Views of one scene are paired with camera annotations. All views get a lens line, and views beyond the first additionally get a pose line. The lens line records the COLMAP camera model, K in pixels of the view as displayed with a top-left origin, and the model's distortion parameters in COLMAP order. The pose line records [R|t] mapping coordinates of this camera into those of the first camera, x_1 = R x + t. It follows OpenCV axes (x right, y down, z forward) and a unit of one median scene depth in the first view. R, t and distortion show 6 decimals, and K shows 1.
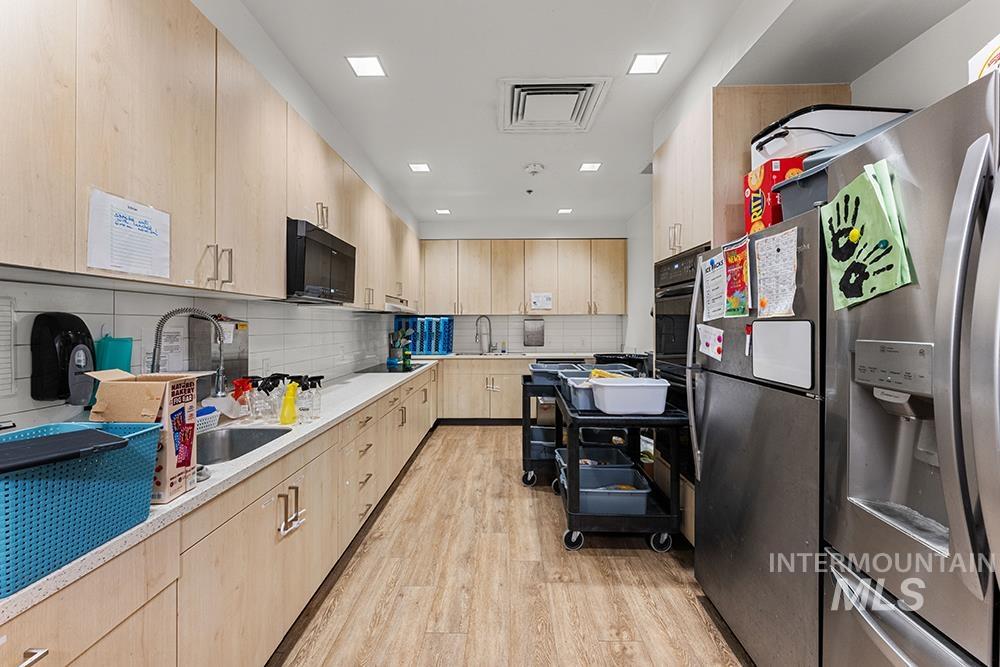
lens RADIAL K [[413.8, 0, 495.0], [0, 413.8, 326.0], [0, 0, 1]] dist [0.003020, -0.000321]
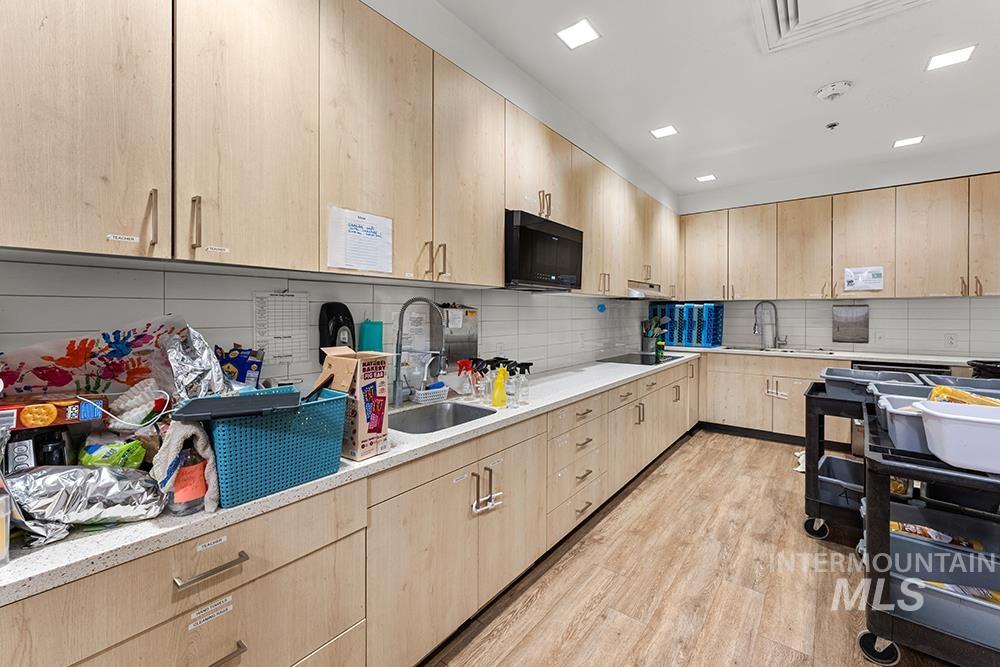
lens RADIAL K [[413.8, 0, 501.0], [0, 413.8, 315.8], [0, 0, 1]] dist [0.003020, -0.000321]
pose [[0.793784, 0.008685, -0.608137, 0.118067], [-0.004911, 0.999957, 0.007870, -0.000709], [0.608180, -0.003261, 0.793793, 0.144638]]
